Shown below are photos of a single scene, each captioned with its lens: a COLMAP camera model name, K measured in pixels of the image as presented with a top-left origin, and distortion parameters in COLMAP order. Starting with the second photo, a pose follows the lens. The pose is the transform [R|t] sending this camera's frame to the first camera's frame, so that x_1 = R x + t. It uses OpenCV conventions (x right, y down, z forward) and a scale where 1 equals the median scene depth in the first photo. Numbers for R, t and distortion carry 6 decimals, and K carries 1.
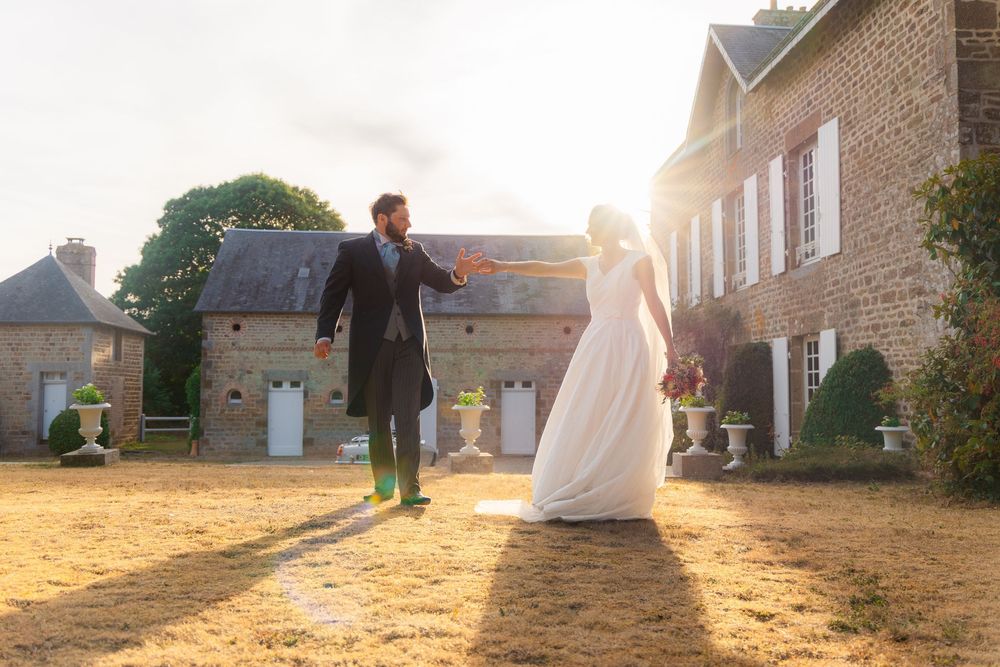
lens RADIAL K [[887.7, 0, 500.0], [0, 887.7, 333.5], [0, 0, 1]] dist [-0.008075, -0.003883]
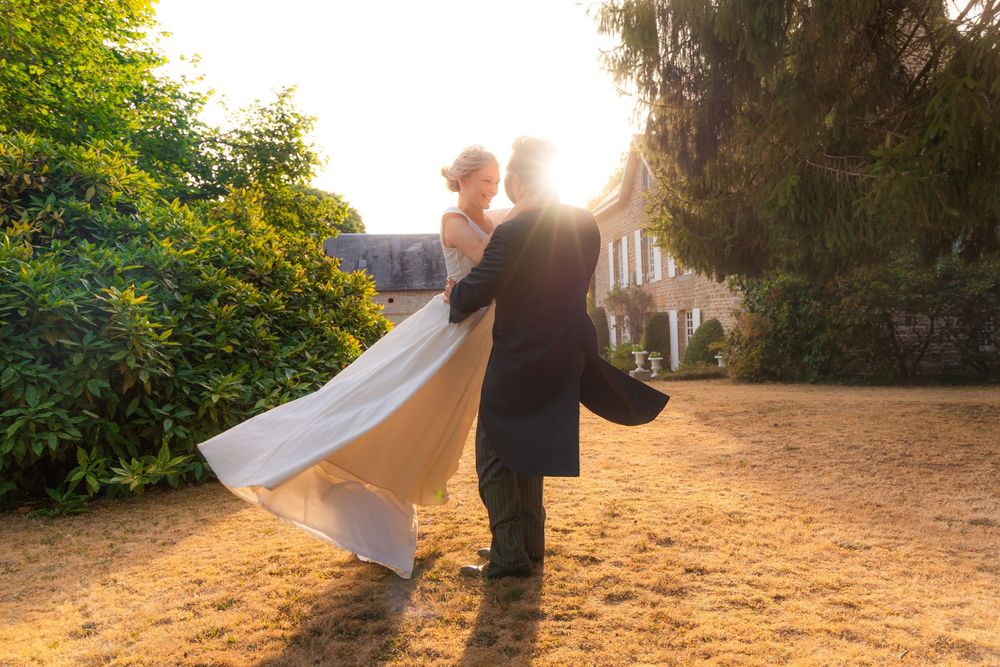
lens RADIAL K [[694.6, 0, 500.0], [0, 694.6, 333.5], [0, 0, 1]] dist [0.000248, 0.000077]
pose [[0.997585, -0.037005, 0.058779, -0.142059], [0.032820, 0.996962, 0.070637, -0.060067], [-0.061214, -0.068537, 0.995769, -0.456862]]
